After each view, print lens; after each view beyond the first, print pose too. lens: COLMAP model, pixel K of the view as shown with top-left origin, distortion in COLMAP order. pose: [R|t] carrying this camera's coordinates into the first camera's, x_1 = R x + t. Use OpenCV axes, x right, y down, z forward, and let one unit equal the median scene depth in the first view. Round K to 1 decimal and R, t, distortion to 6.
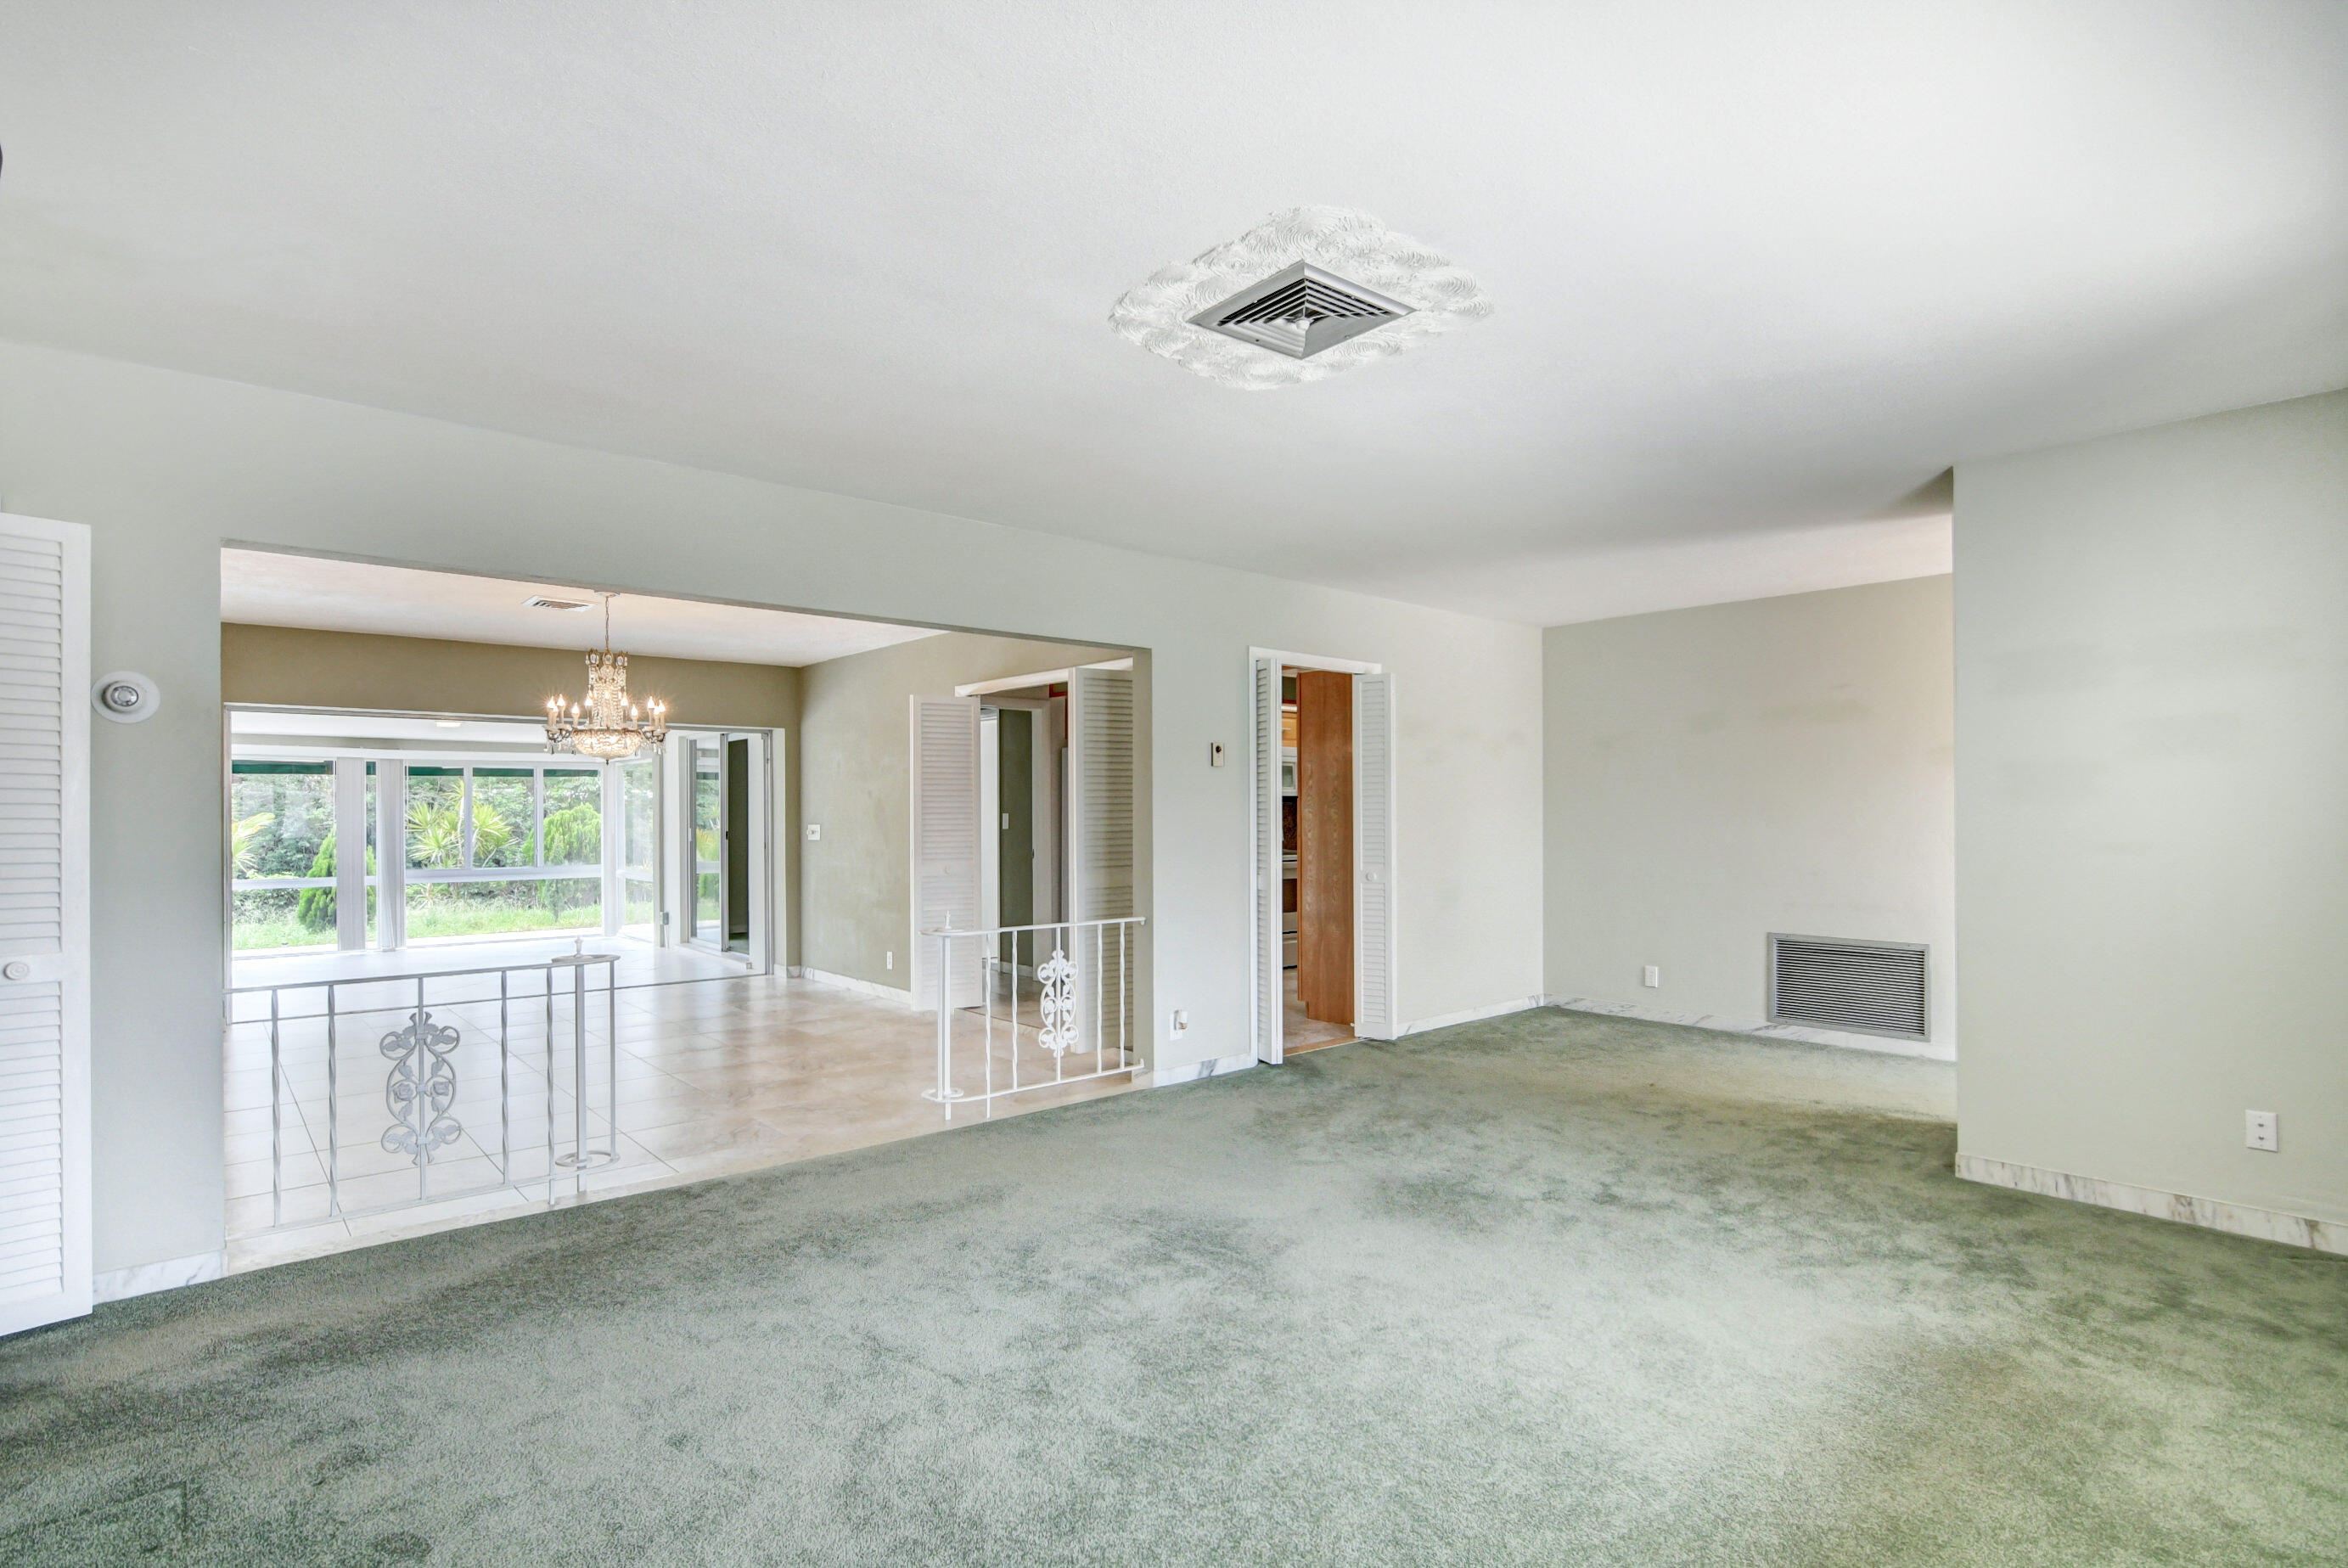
lens RADIAL K [[1169.8, 0, 1157.9], [0, 1169.8, 819.0], [0, 0, 1]] dist [-0.019042, -0.000429]
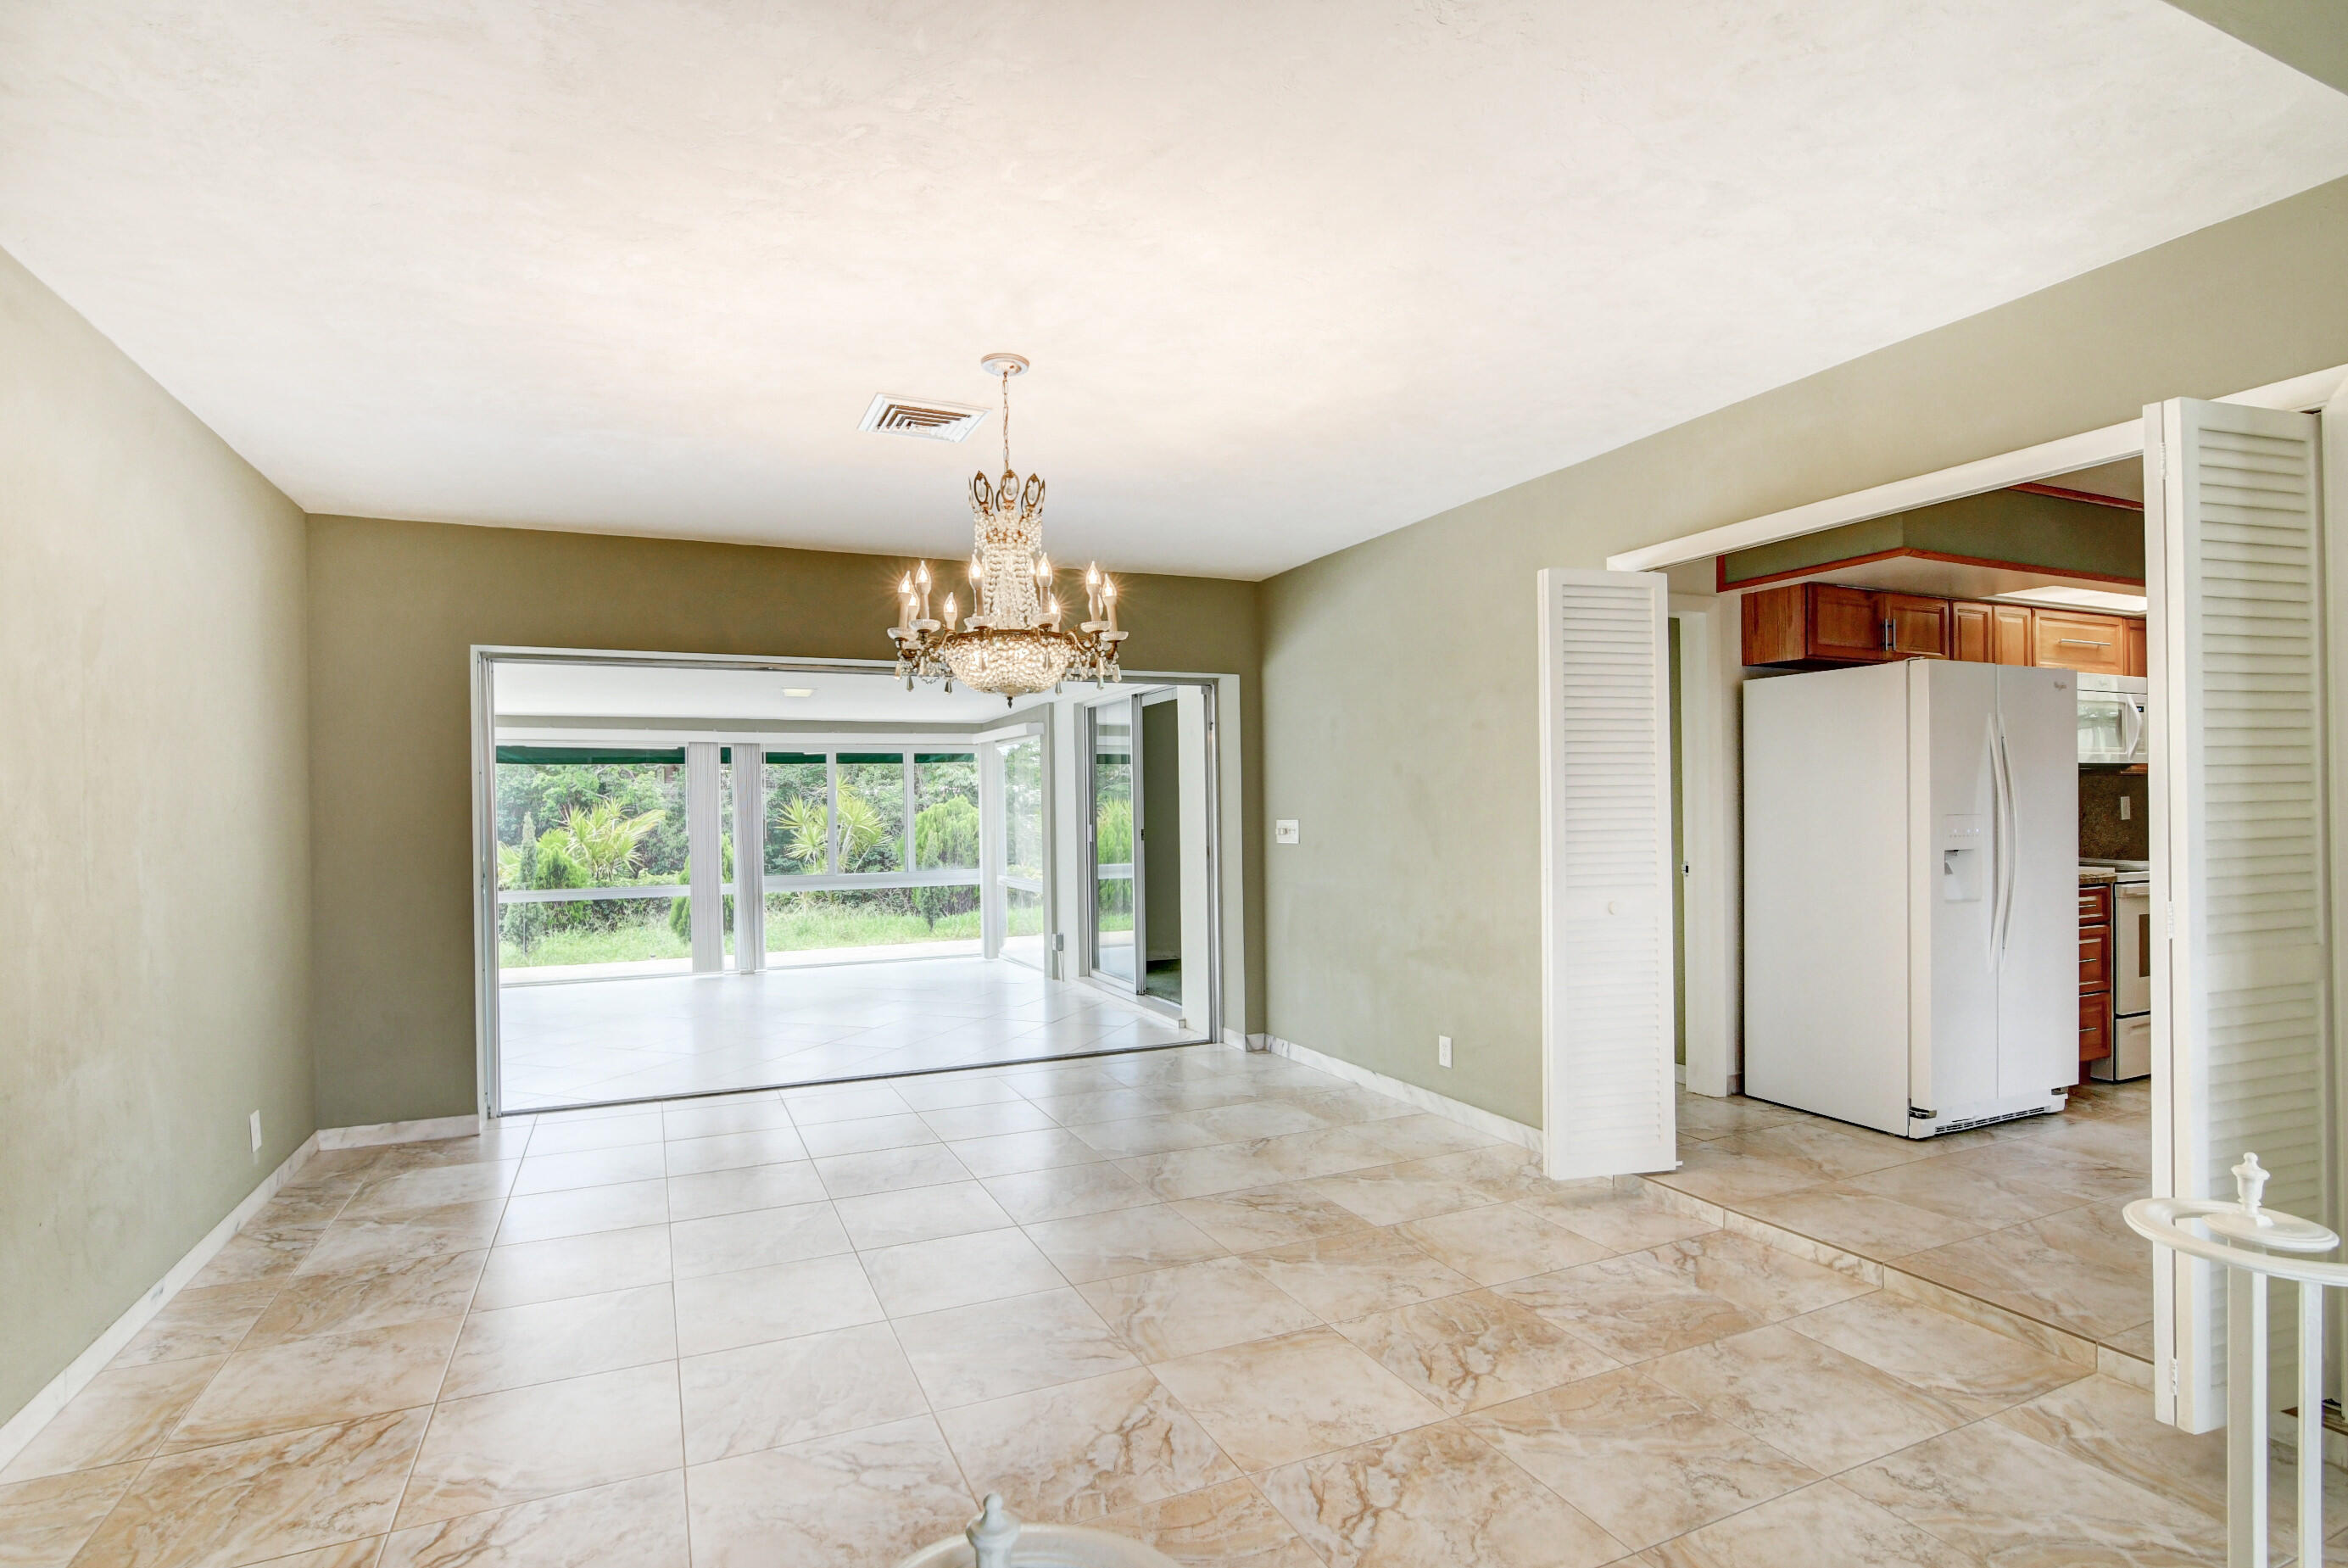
lens RADIAL K [[1169.8, 0, 1173.6], [0, 1169.8, 798.7], [0, 0, 1]] dist [-0.019042, -0.000429]
pose [[0.962431, -0.012072, -0.271257, -0.139644], [0.009574, 0.999899, -0.010529, -0.000430], [0.271357, 0.007537, 0.962449, 0.277940]]
